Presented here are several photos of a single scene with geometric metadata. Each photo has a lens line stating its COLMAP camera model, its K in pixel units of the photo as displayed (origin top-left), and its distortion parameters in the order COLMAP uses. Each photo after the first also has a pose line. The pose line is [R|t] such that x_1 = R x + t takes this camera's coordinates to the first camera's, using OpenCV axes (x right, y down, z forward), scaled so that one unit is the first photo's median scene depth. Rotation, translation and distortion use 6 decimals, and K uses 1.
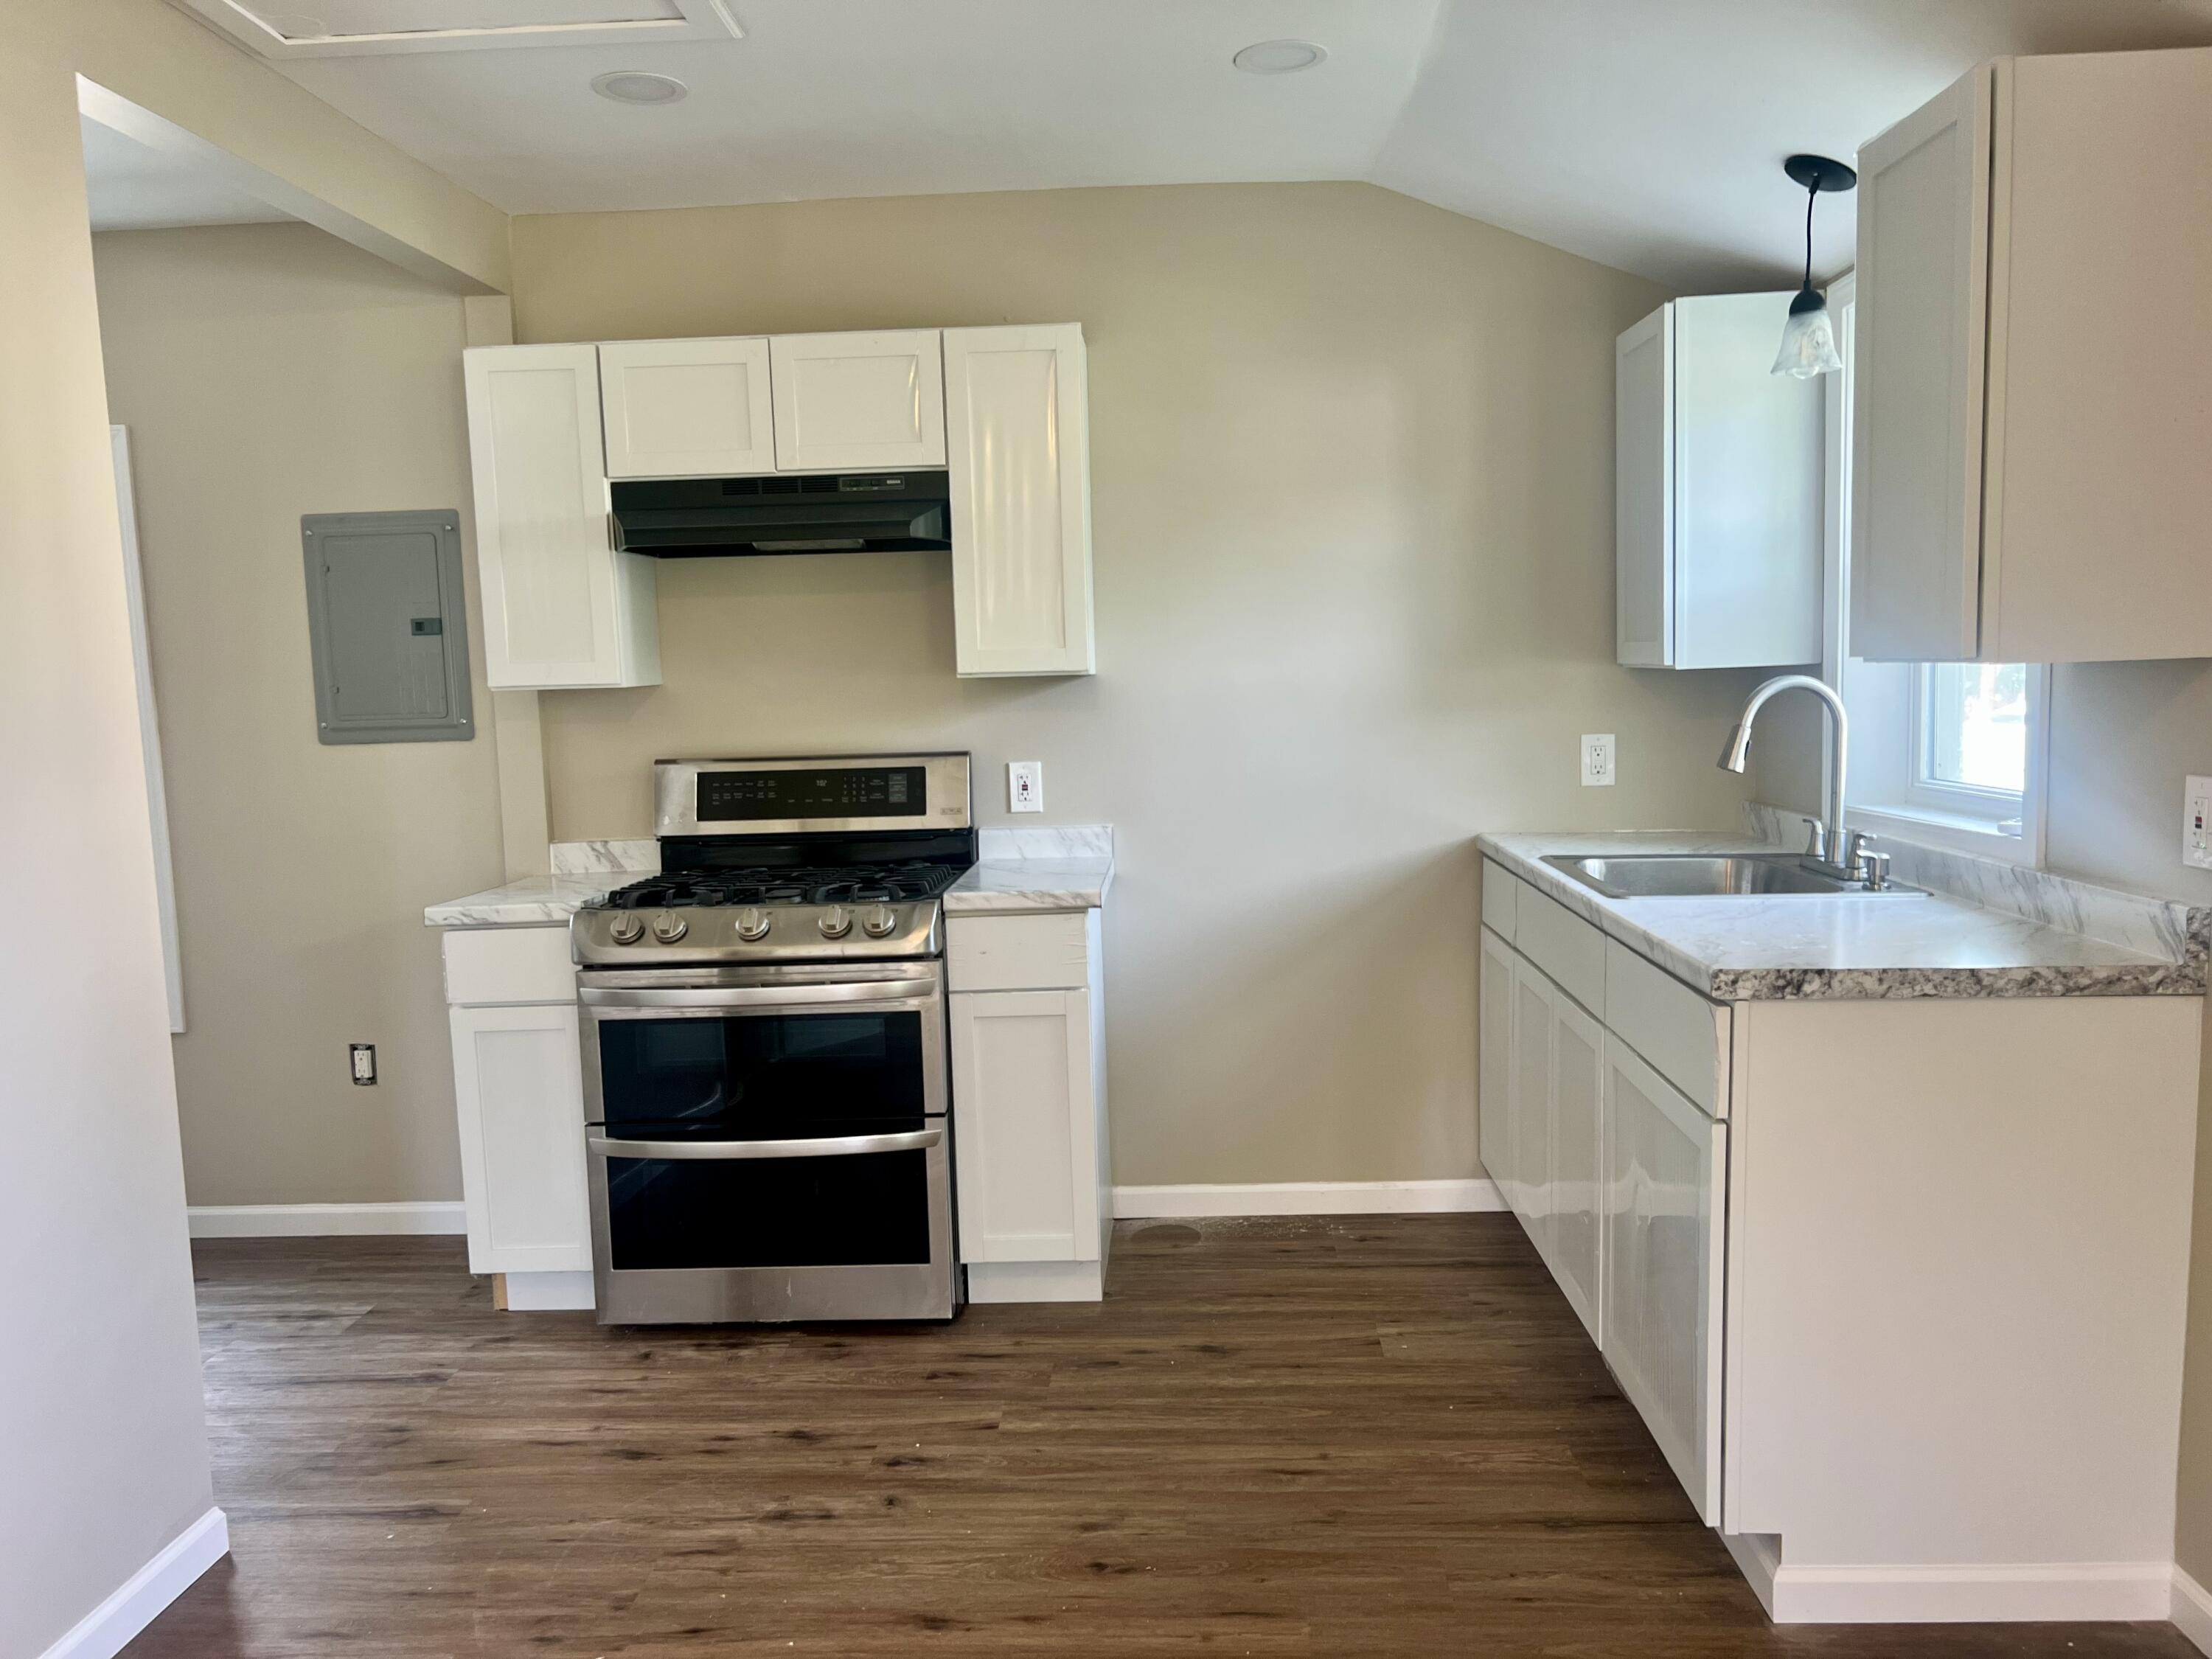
lens RADIAL K [[1686.6, 0, 1107.4], [0, 1686.6, 834.3], [0, 0, 1]] dist [-0.002729, -0.001841]
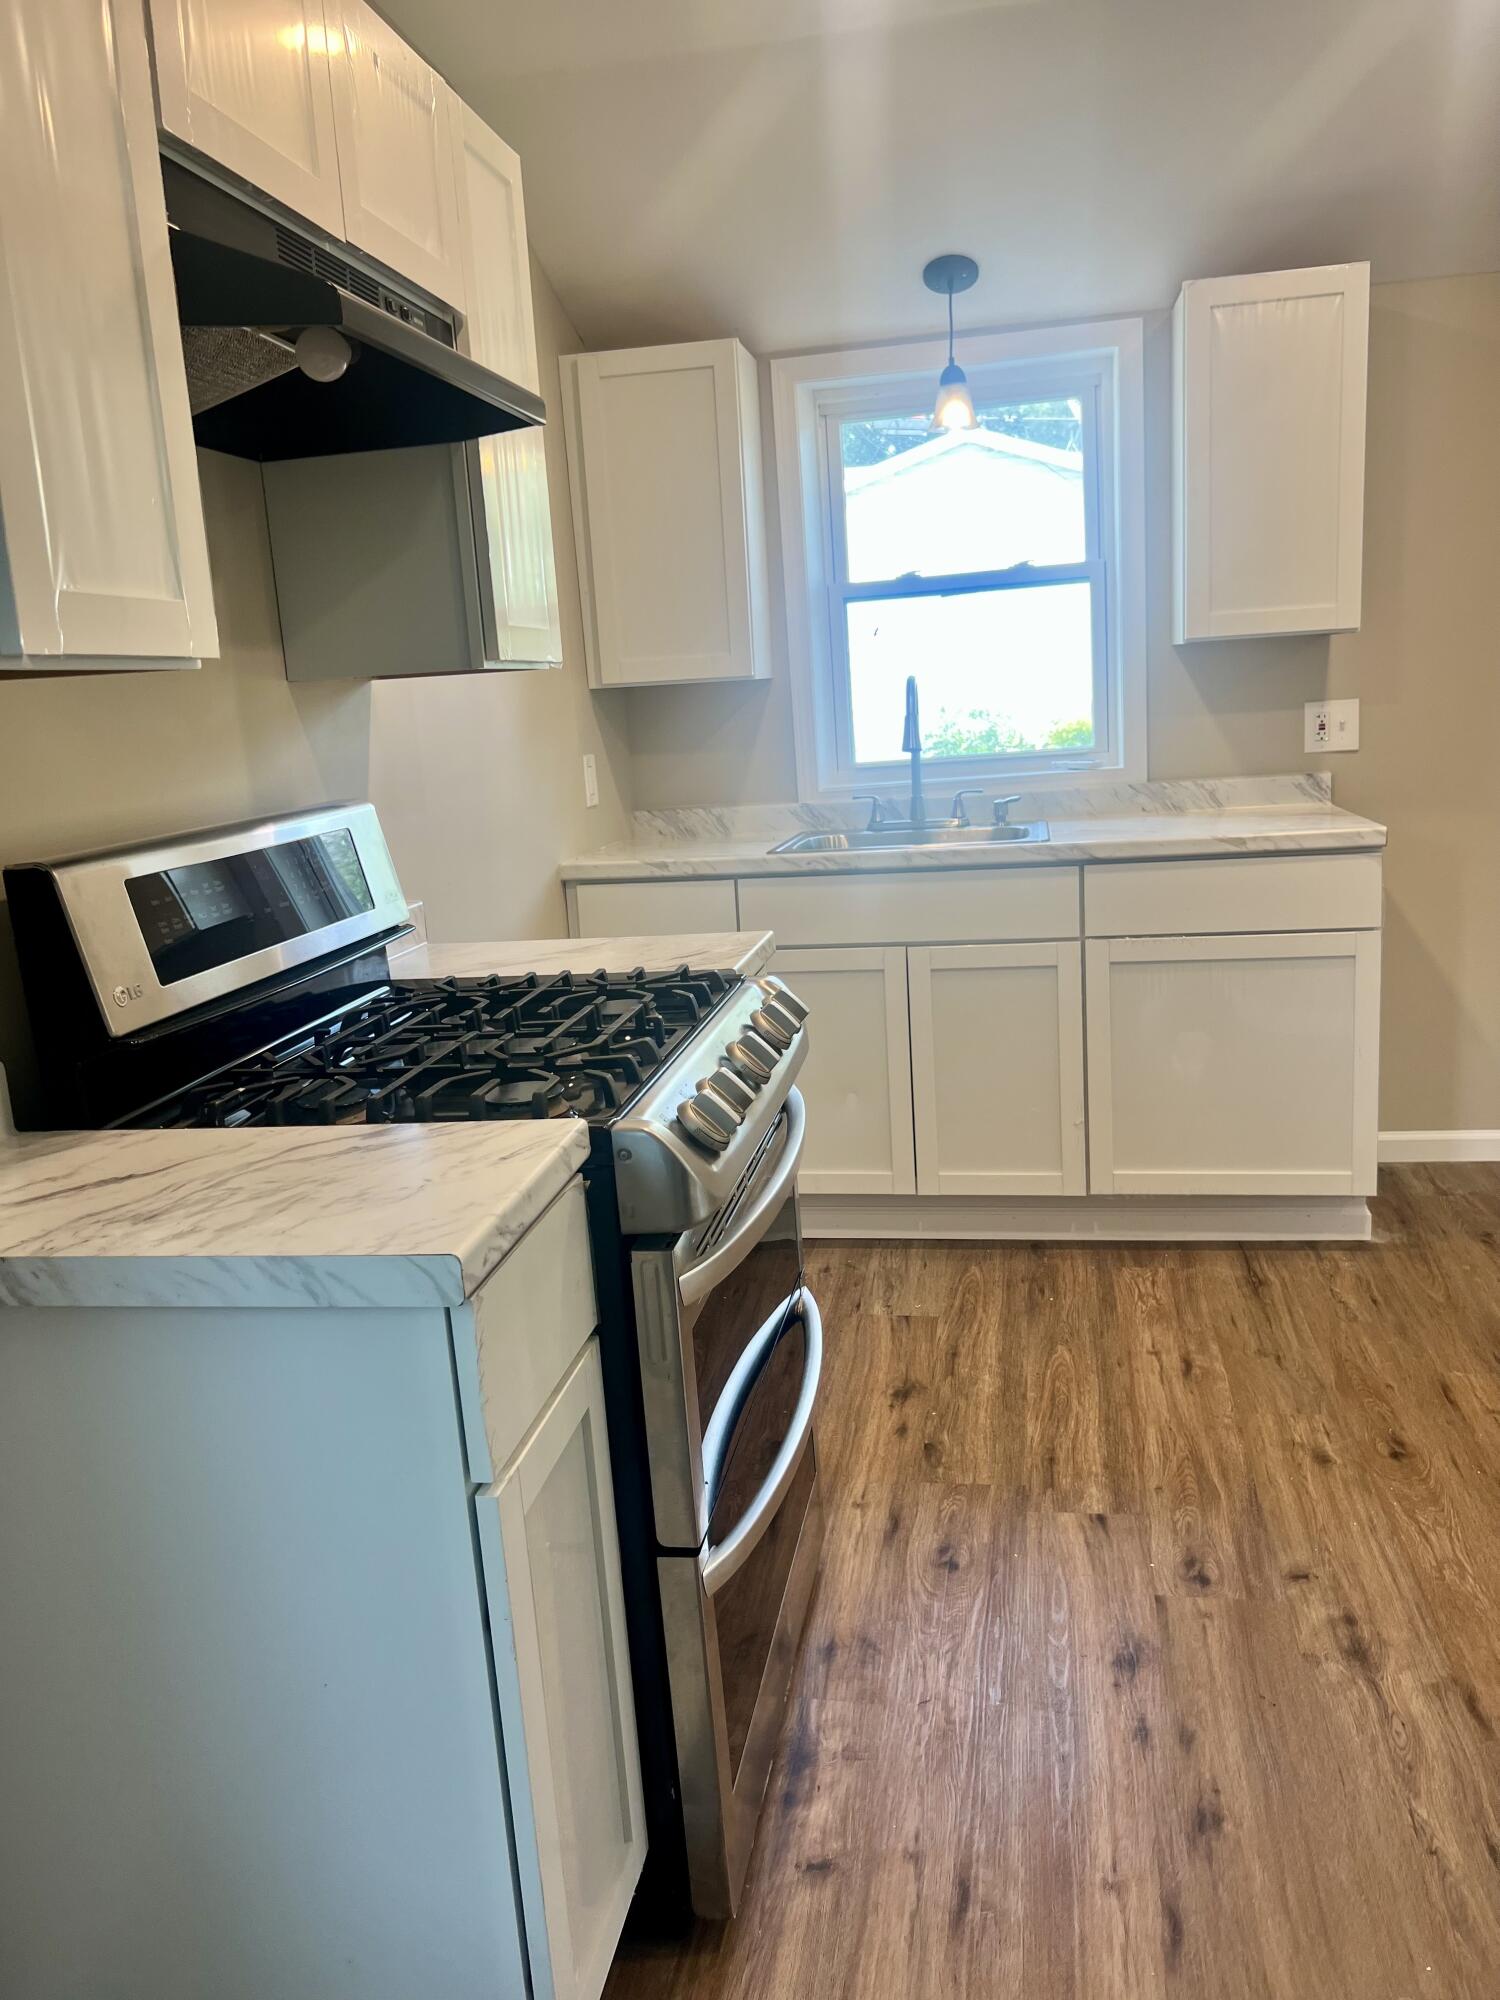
lens RADIAL K [[1525.0, 0, 748.0], [0, 1525.0, 998.1], [0, 0, 1]] dist [-0.002729, -0.001841]
pose [[0.140633, -0.186218, 0.972391, -0.818063], [0.162441, 0.973183, 0.162876, -0.061196], [-0.976645, 0.135051, 0.167111, 1.038298]]
